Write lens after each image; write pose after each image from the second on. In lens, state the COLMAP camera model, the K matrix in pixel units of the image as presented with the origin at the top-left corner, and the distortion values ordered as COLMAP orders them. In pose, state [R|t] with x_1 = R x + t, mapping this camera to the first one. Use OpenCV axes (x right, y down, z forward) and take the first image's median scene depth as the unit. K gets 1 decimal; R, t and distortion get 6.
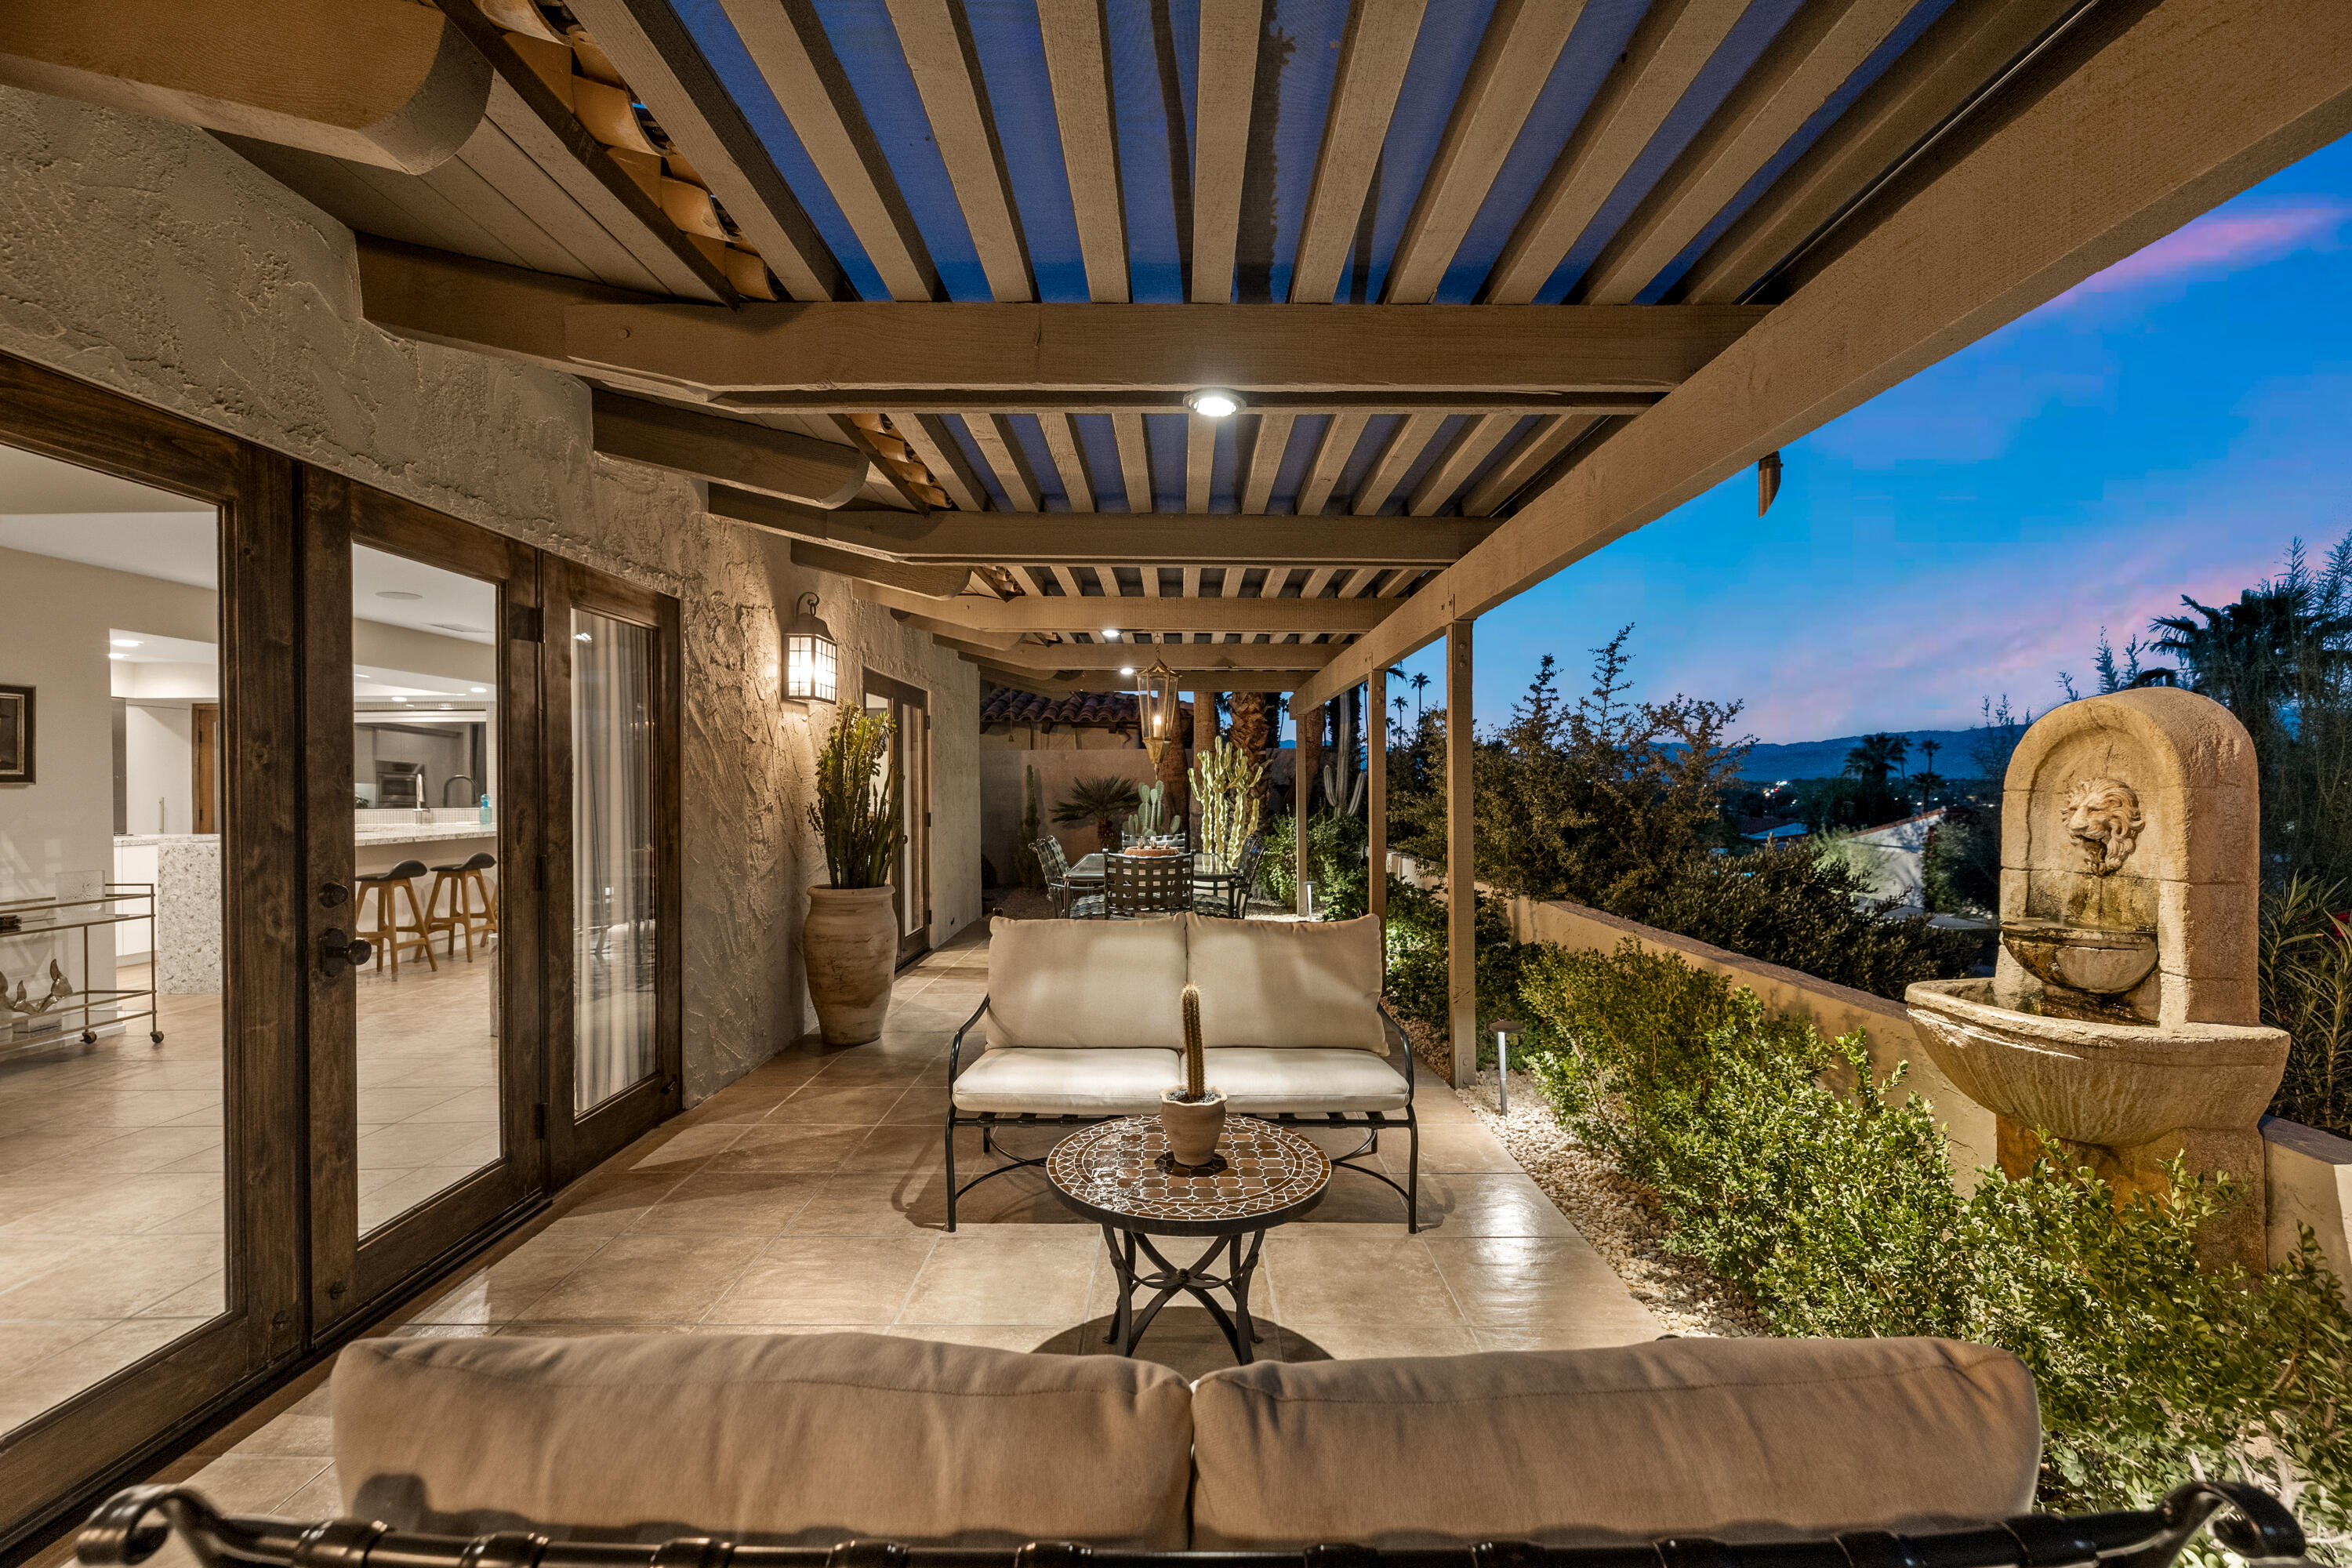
lens RADIAL K [[999.6, 0, 1176.0], [0, 999.6, 784.0], [0, 0, 1]] dist [-0.003821, -0.000163]
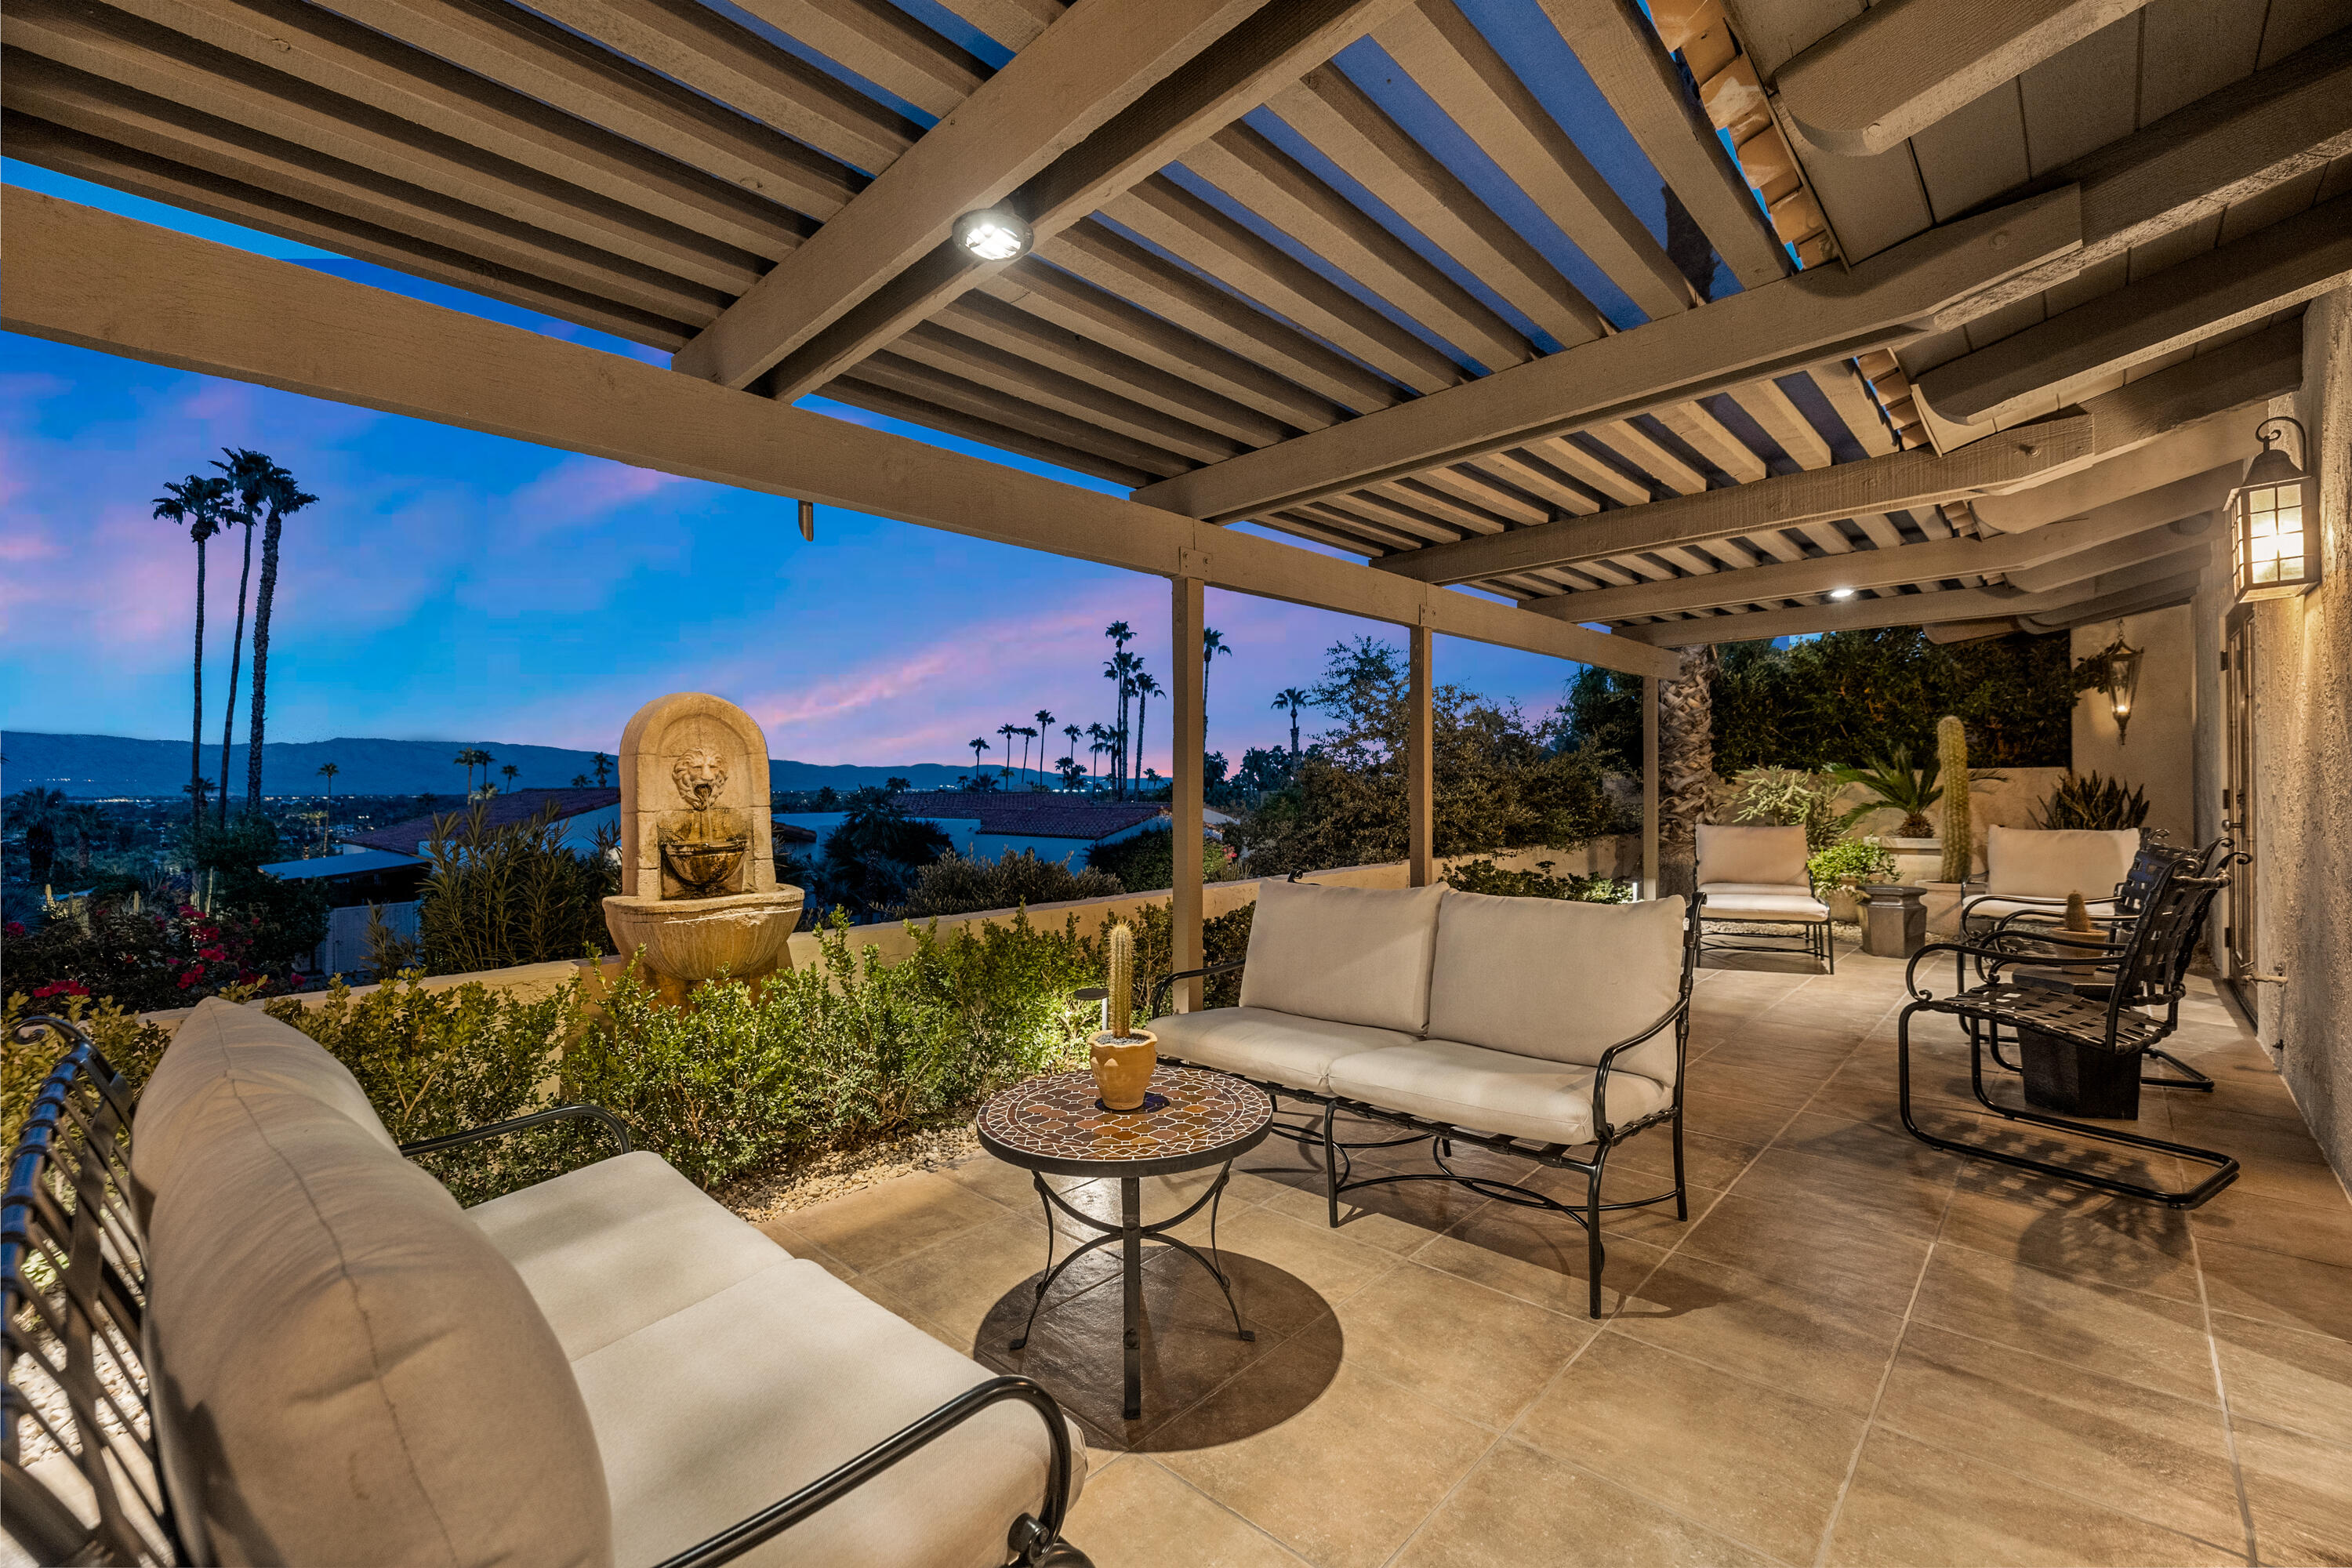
lens RADIAL K [[976.6, 0, 1177.5], [0, 976.6, 792.0], [0, 0, 1]] dist [0.003239, 0.000384]
pose [[-0.726368, 0.006581, 0.687275, -0.455827], [0.011589, 0.999929, 0.002673, 0.047802], [-0.687208, 0.009907, -0.726393, 1.113433]]
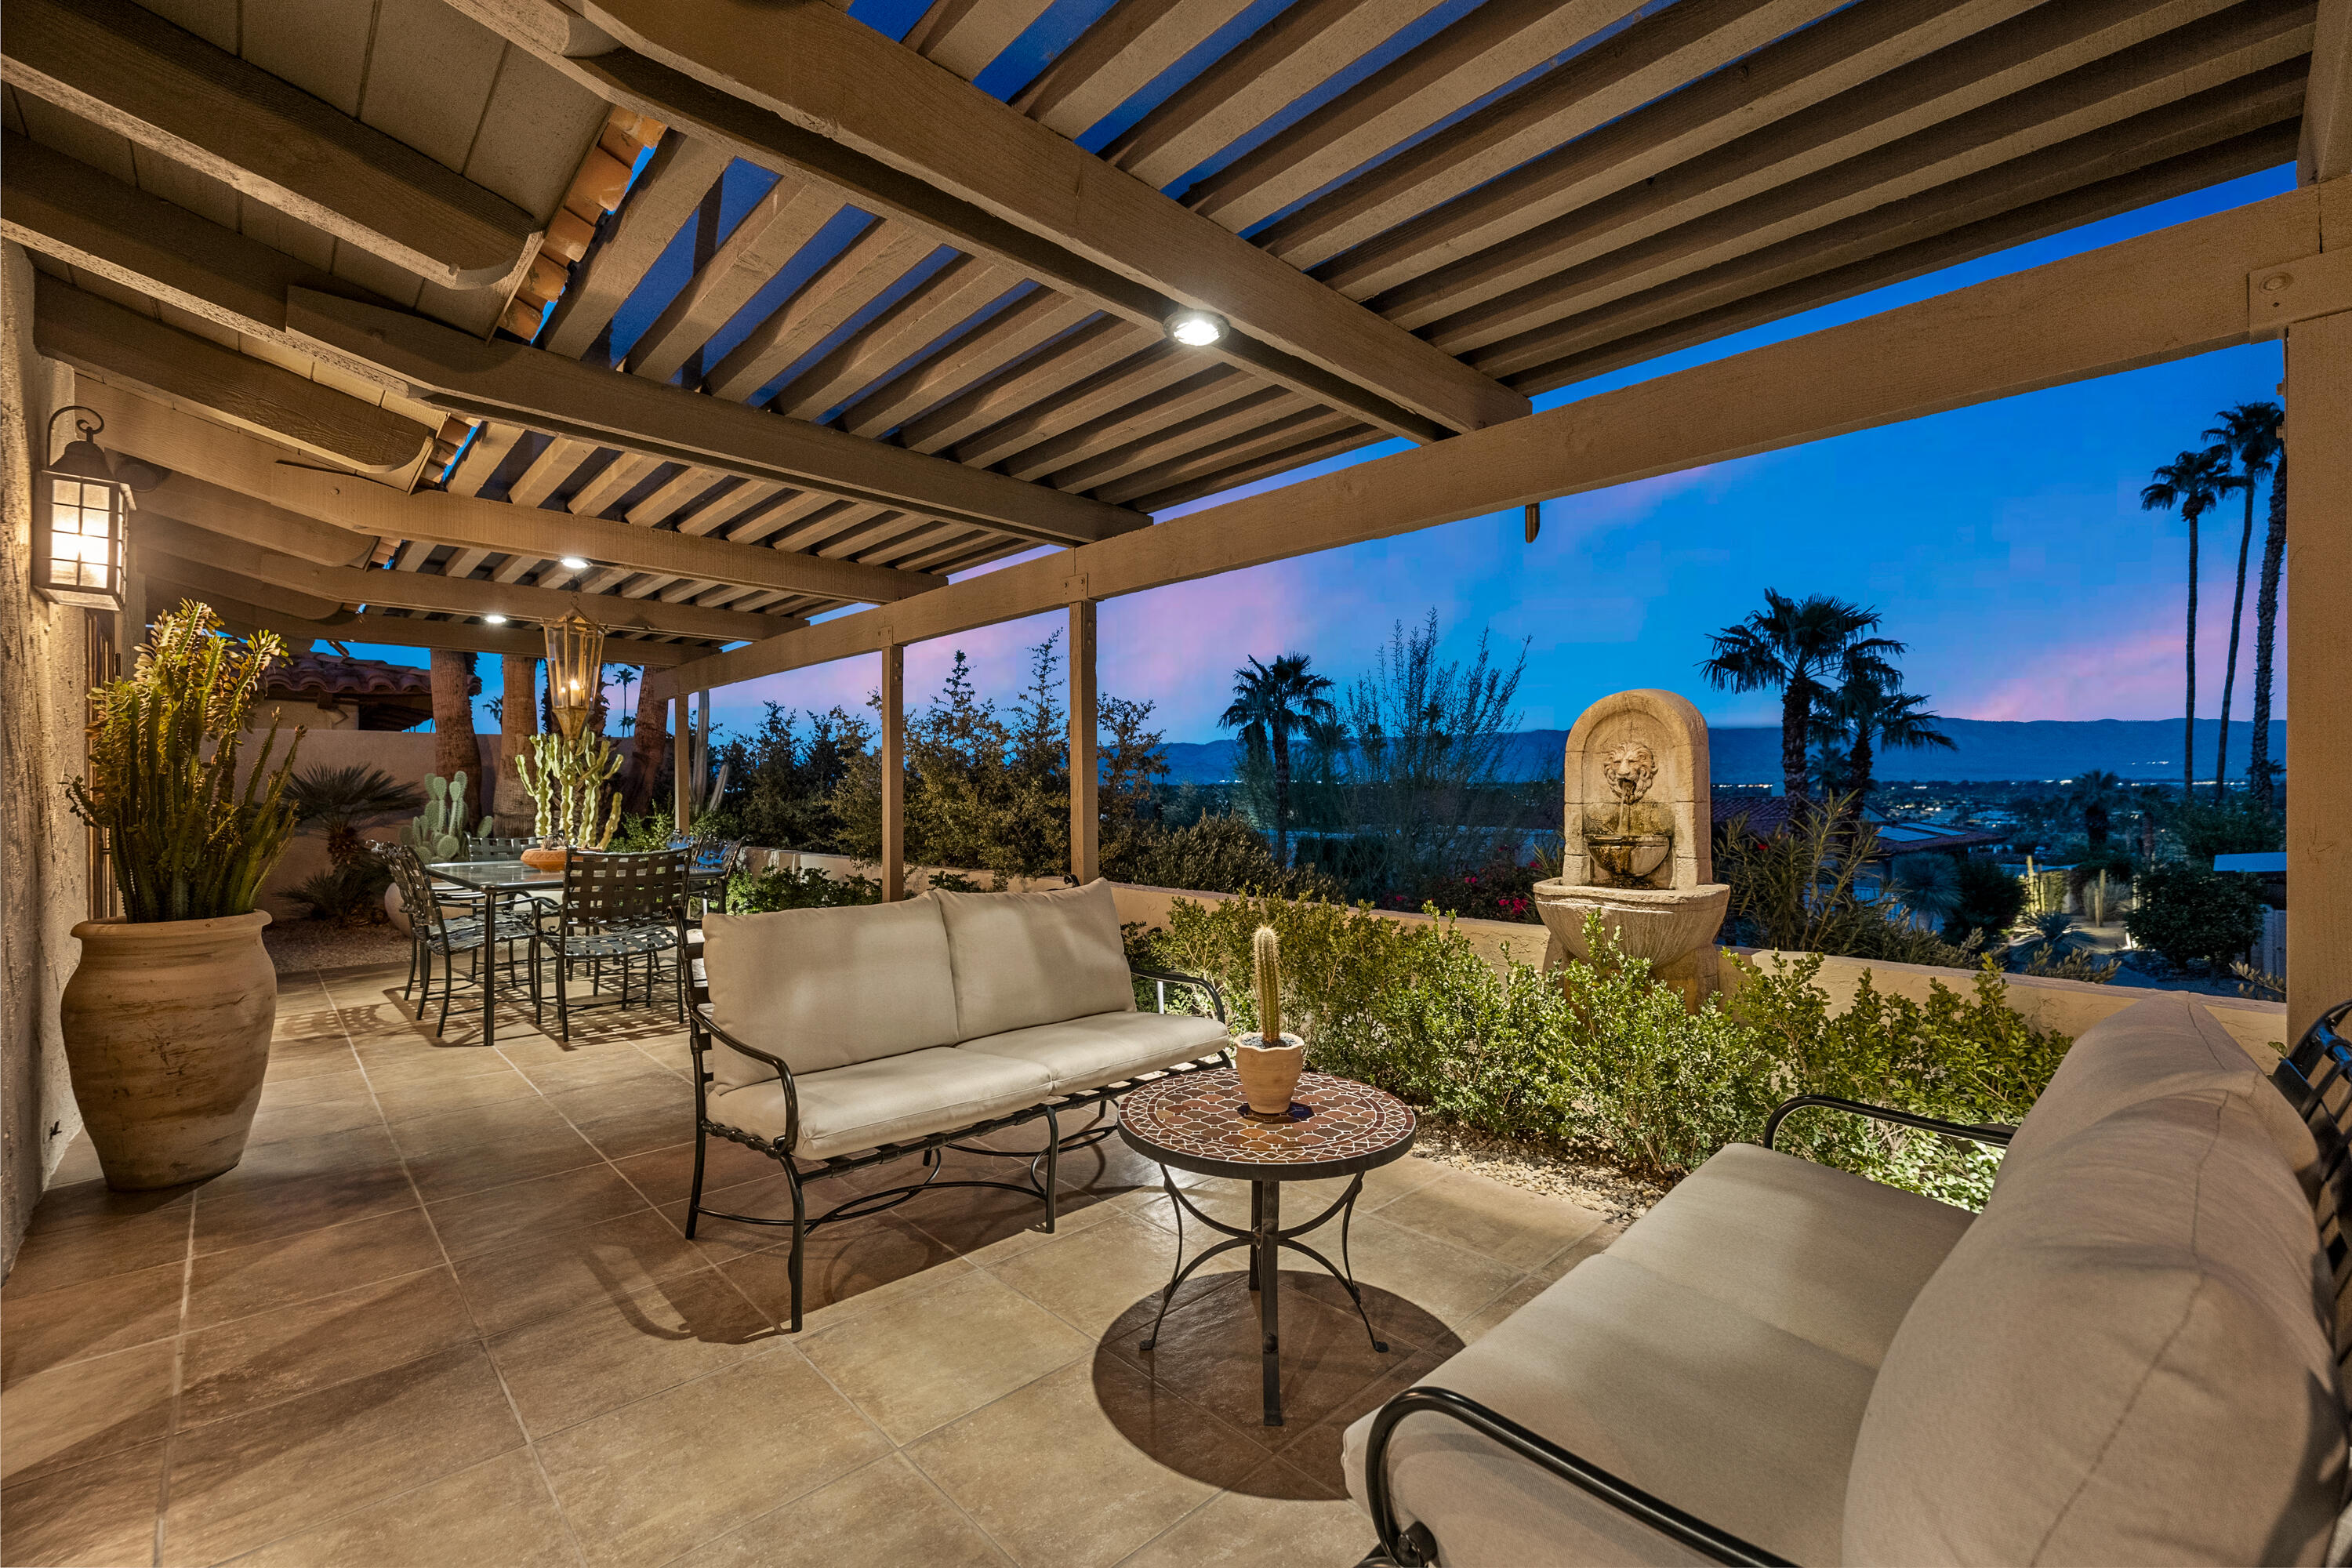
lens RADIAL K [[987.7, 0, 1176.0], [0, 987.7, 784.0], [0, 0, 1]] dist [0.001477, 0.000214]
pose [[0.723282, 0.000041, 0.690552, -0.476575], [0.005200, 0.999971, -0.005506, 0.045853], [-0.690533, 0.007573, 0.723261, 0.251221]]
